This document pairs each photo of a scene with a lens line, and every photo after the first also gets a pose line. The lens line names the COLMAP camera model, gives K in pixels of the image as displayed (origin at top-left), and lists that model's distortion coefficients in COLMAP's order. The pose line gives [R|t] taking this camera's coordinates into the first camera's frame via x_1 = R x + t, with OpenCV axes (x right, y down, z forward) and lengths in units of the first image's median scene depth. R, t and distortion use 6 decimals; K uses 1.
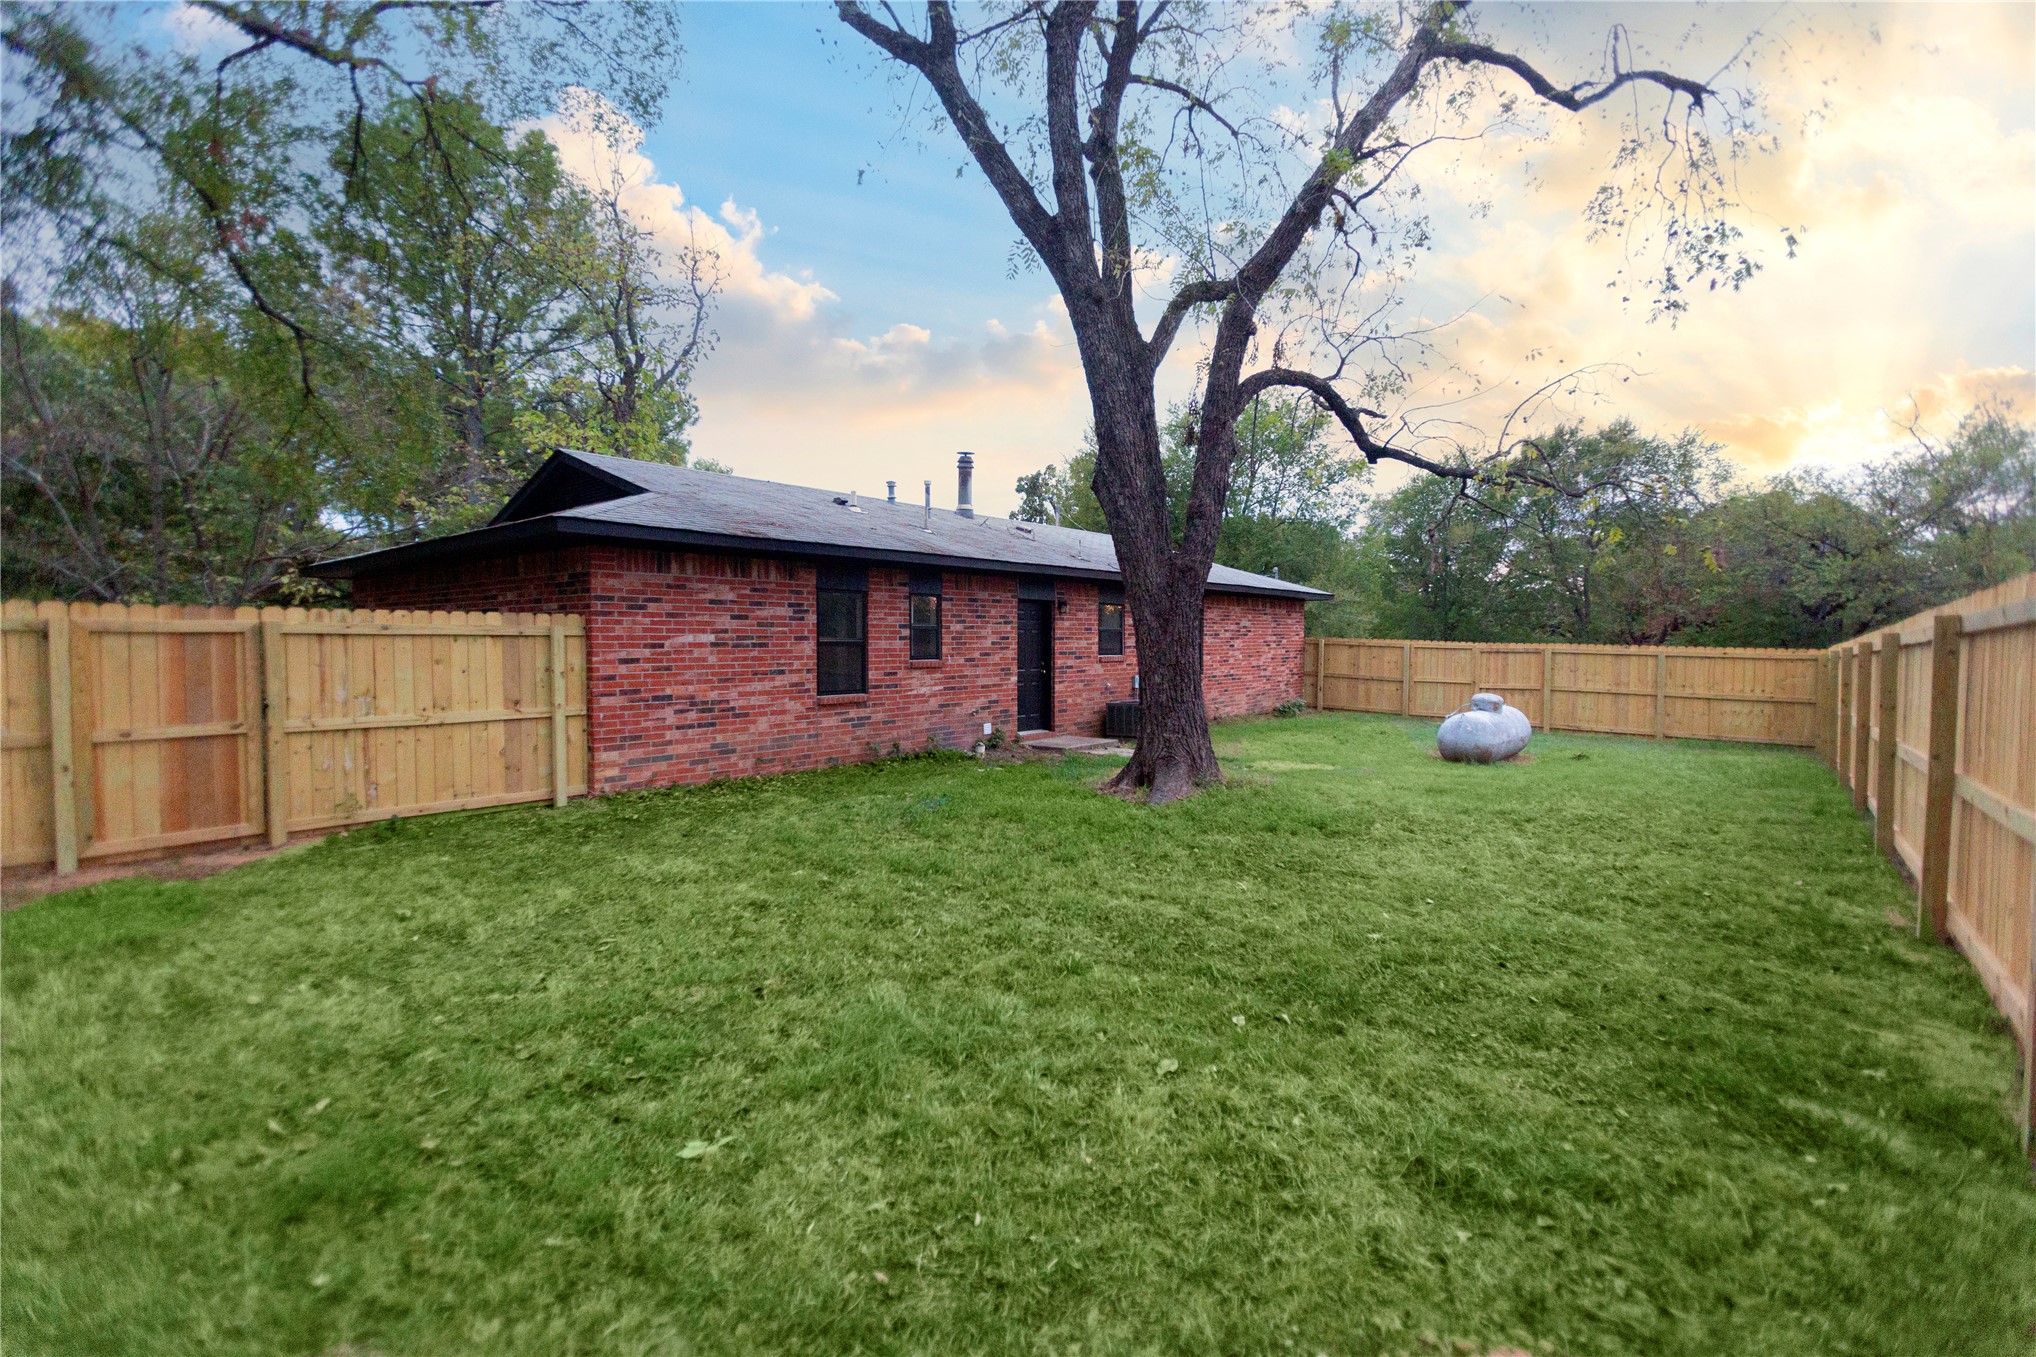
lens RADIAL K [[952.9, 0, 1018.0], [0, 952.9, 678.5], [0, 0, 1]] dist [-0.000446, 0.000130]
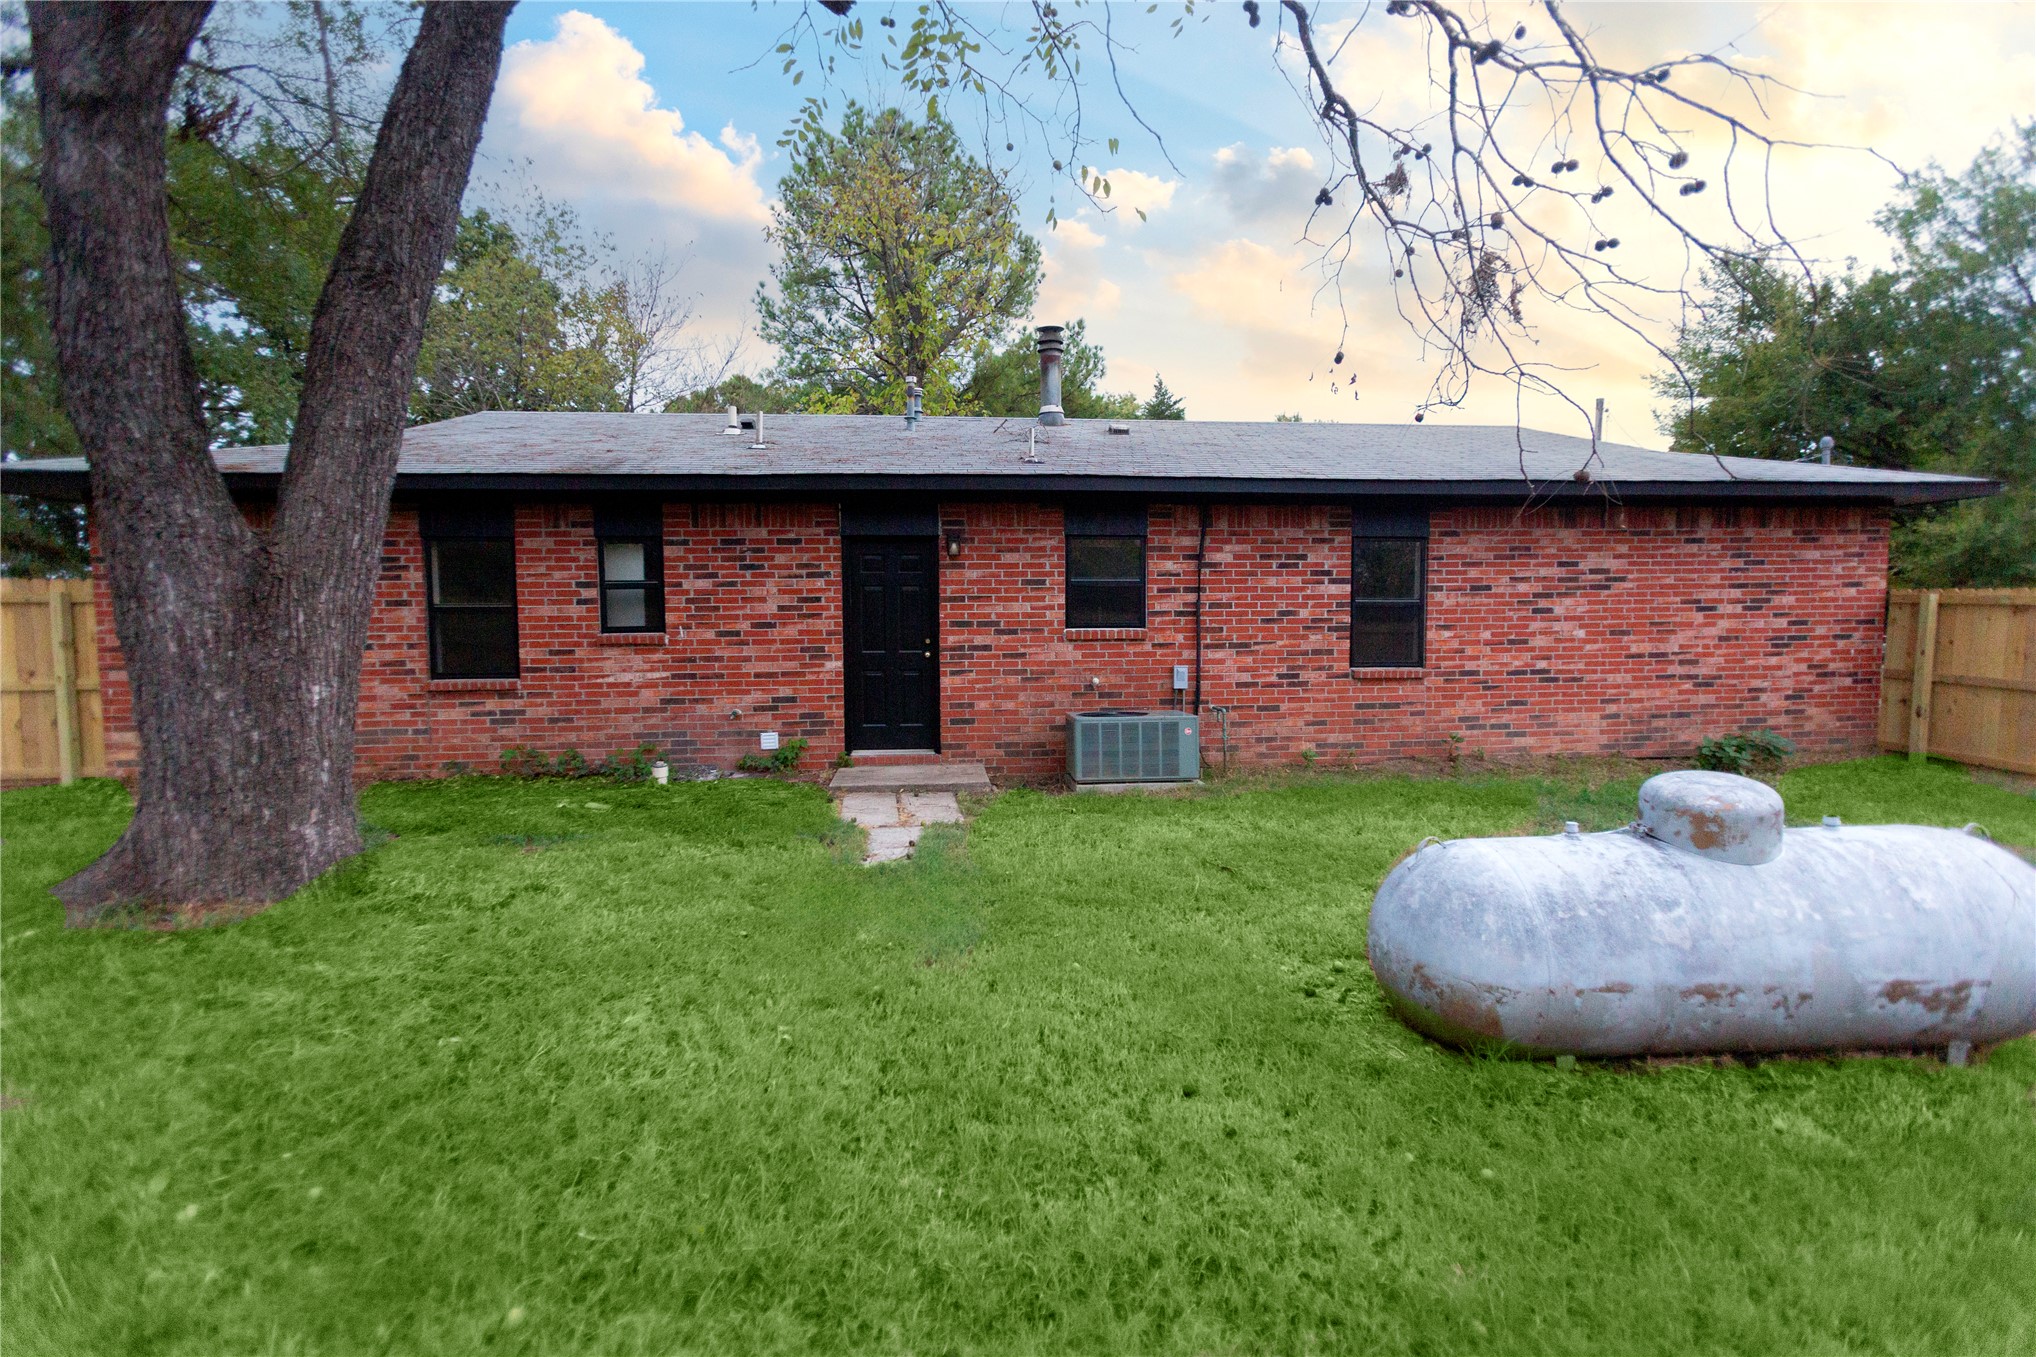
lens RADIAL K [[952.9, 0, 1018.0], [0, 952.9, 678.5], [0, 0, 1]] dist [-0.000446, 0.000130]
pose [[0.690290, 0.053308, -0.721567, 0.566690], [-0.022435, 0.998380, 0.052296, -0.027898], [0.723185, -0.019911, 0.690367, 0.701349]]
